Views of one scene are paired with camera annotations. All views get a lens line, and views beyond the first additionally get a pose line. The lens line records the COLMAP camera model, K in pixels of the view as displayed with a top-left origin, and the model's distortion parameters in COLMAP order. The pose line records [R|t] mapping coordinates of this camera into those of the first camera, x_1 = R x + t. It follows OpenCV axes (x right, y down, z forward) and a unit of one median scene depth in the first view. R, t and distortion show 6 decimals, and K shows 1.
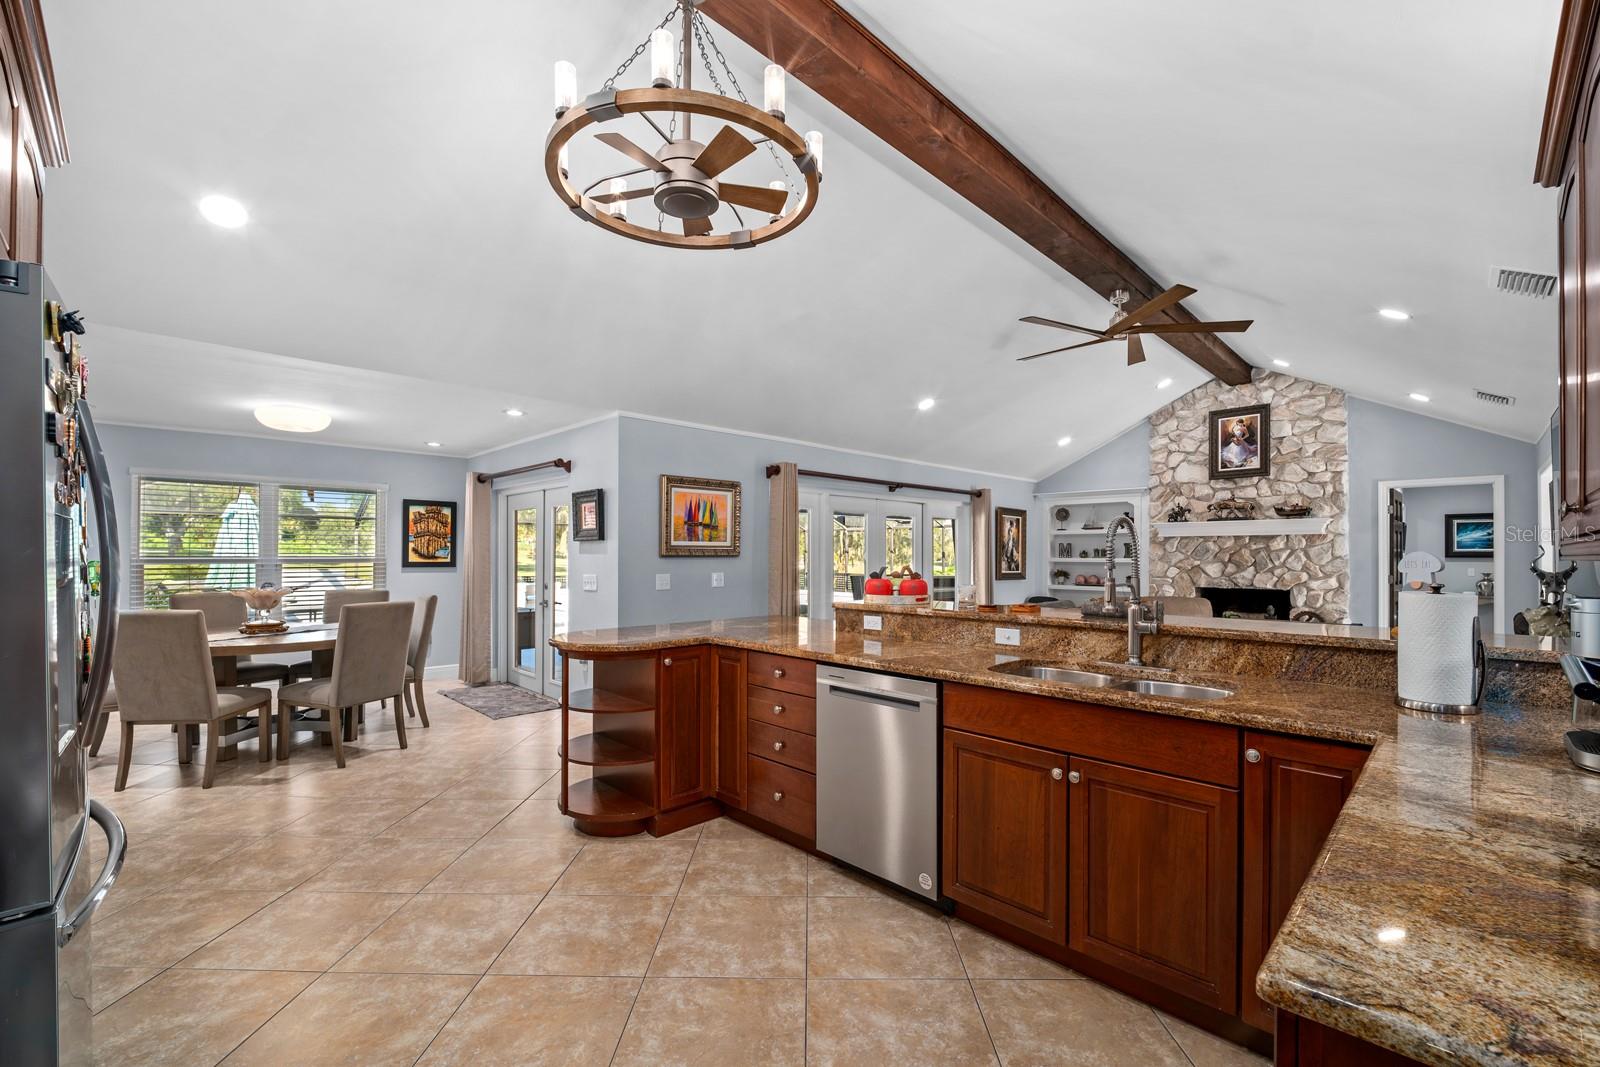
lens RADIAL K [[666.9, 0, 809.8], [0, 666.9, 555.5], [0, 0, 1]] dist [-0.016532, 0.000364]
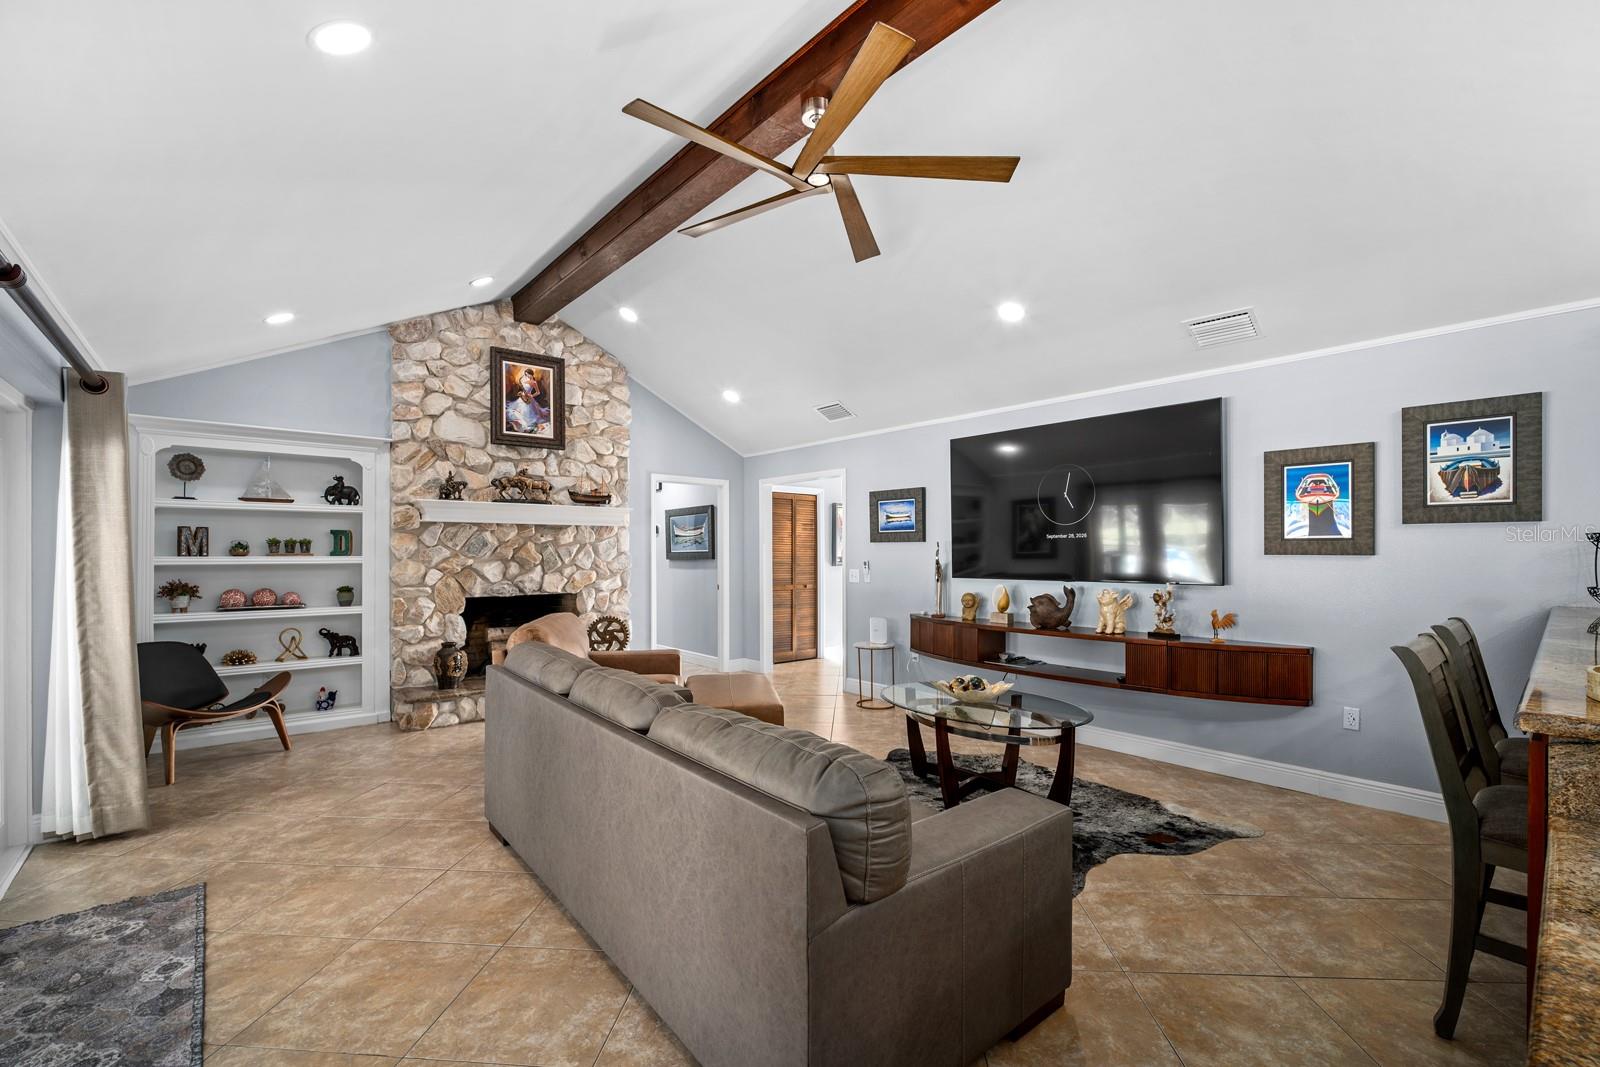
lens RADIAL K [[670.6, 0, 806.7], [0, 670.6, 549.8], [0, 0, 1]] dist [-0.015439, -0.000186]
pose [[0.073997, 0.000511, 0.997258, -0.080759], [0.001624, 0.999998, -0.000633, -0.000585], [-0.997257, 0.001667, 0.073996, 0.639110]]
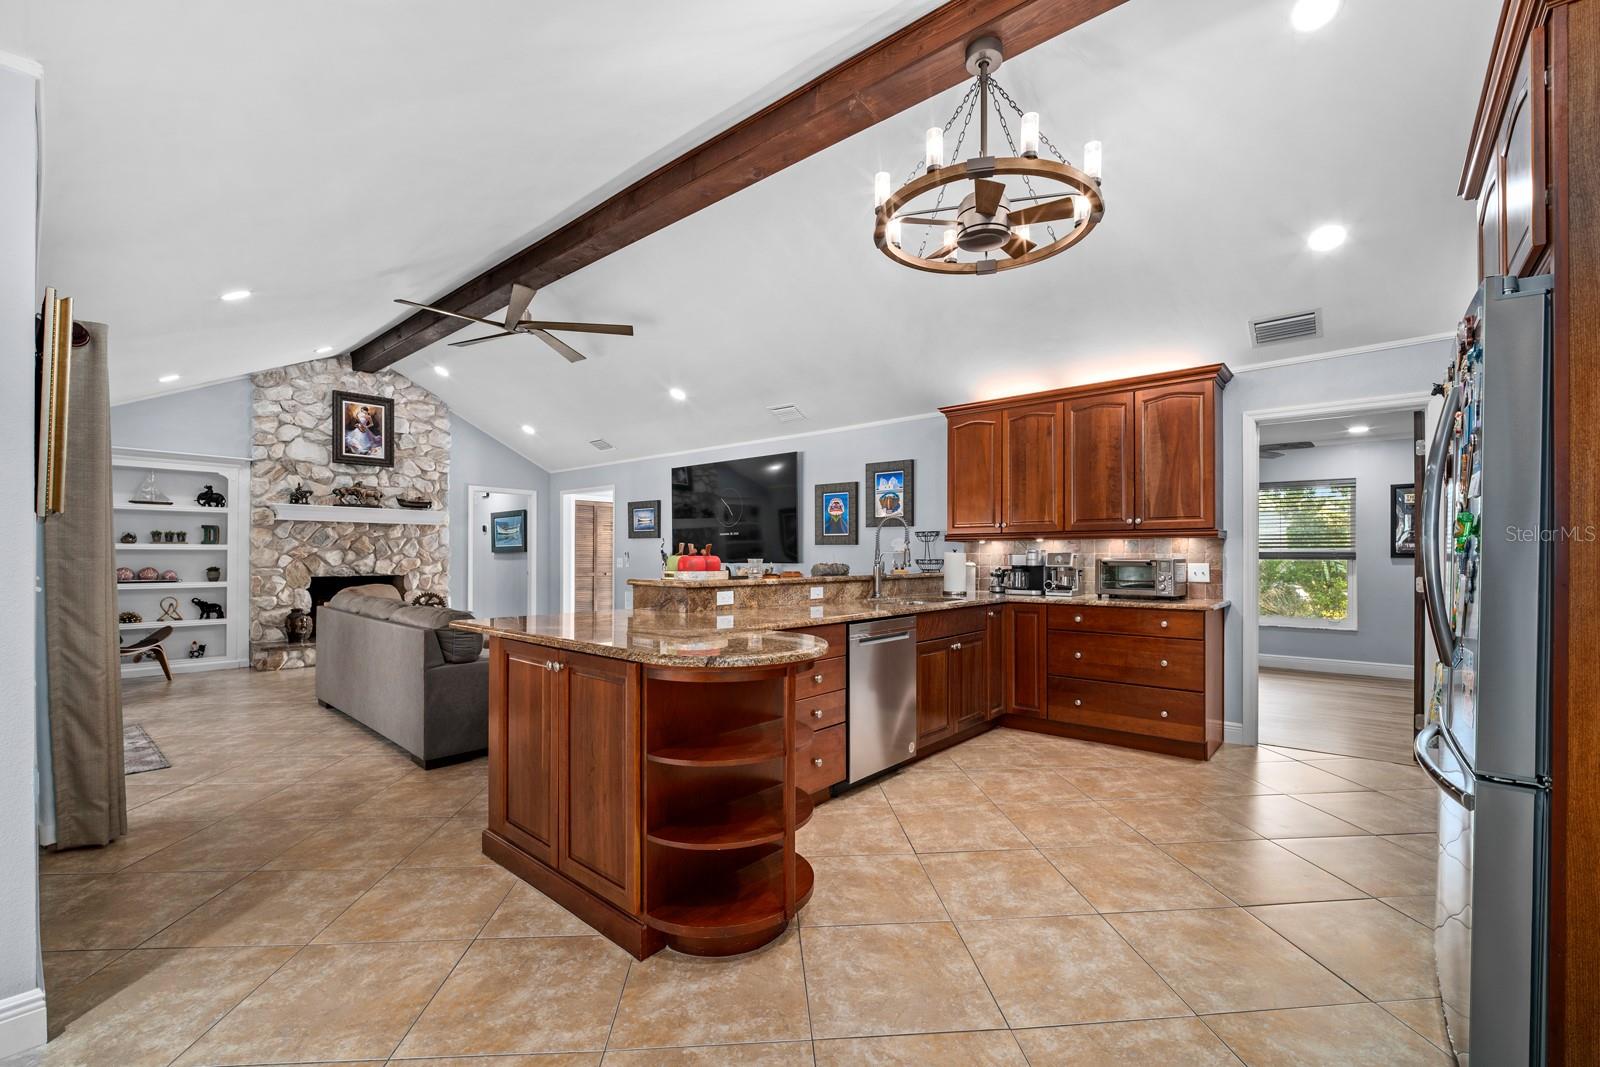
lens RADIAL K [[670.6, 0, 806.7], [0, 670.6, 549.8], [0, 0, 1]] dist [-0.015439, -0.000186]
pose [[-0.077717, 0.004716, 0.996964, -0.409760], [-0.002715, 0.999984, -0.004942, 0.013838], [-0.996972, -0.003091, -0.077703, 0.415807]]
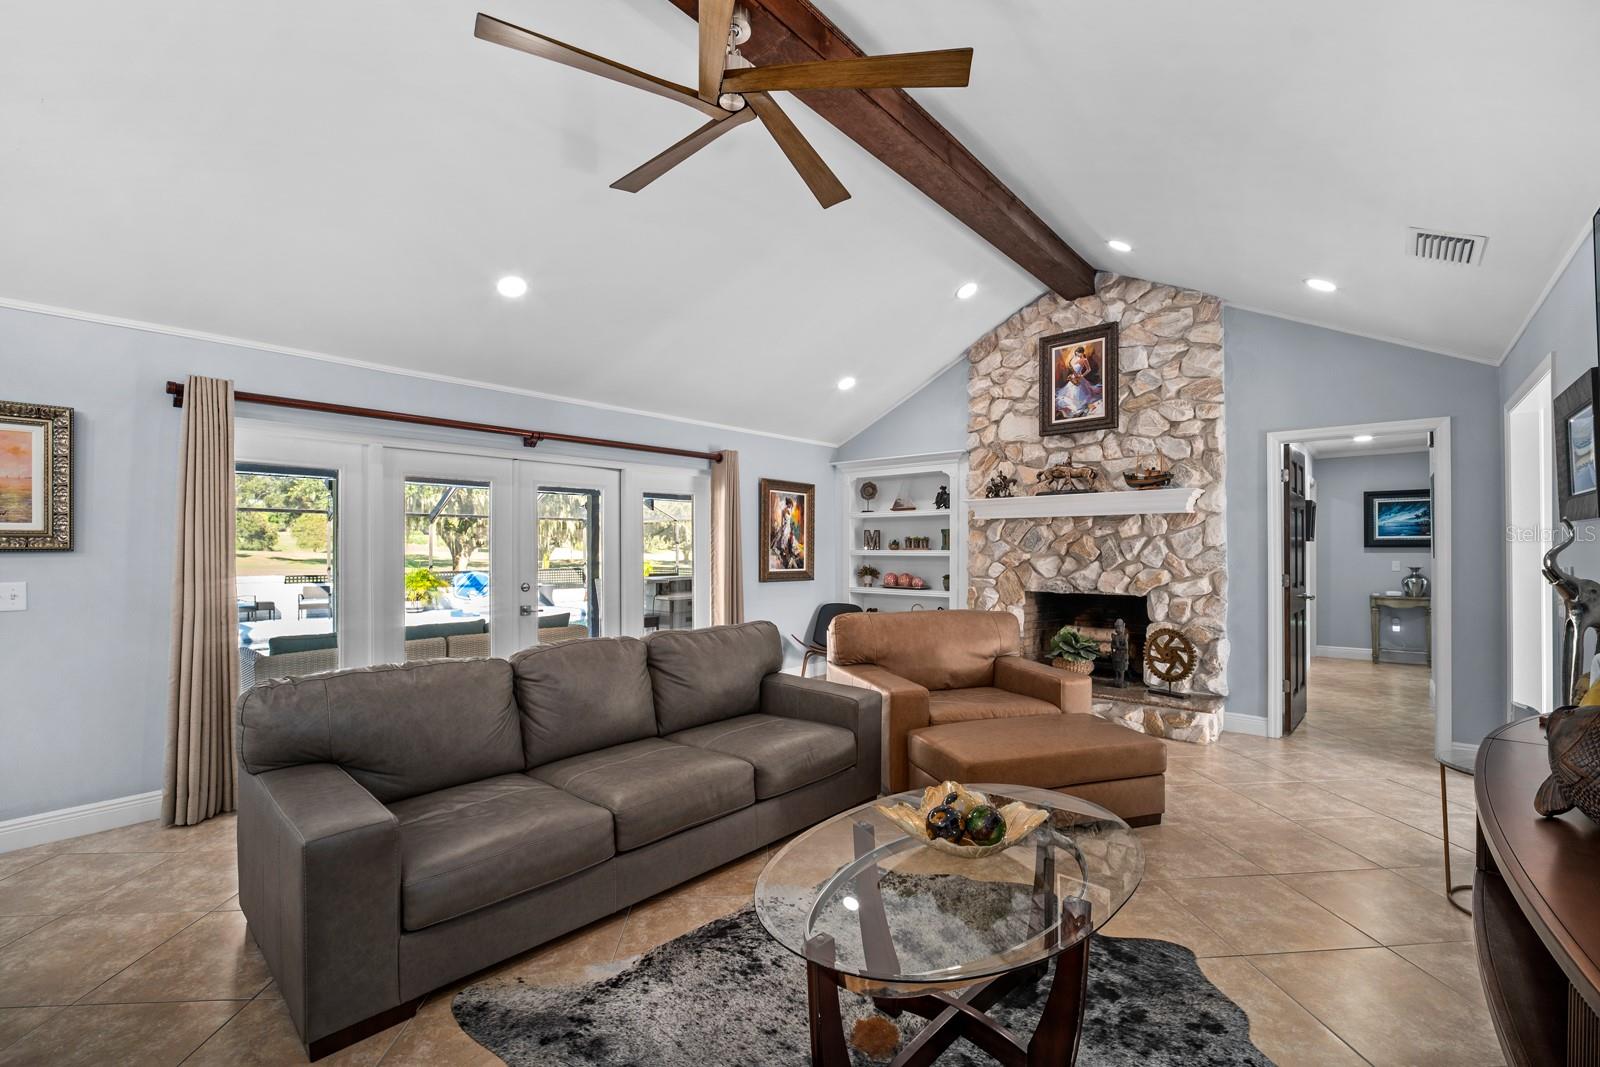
lens RADIAL K [[670.6, 0, 806.7], [0, 670.6, 549.8], [0, 0, 1]] dist [-0.015439, -0.000186]
pose [[0.997664, -0.004476, 0.068167, 0.323704], [0.004314, 0.999988, 0.002516, 0.001264], [-0.068177, -0.002216, 0.997671, 0.331784]]
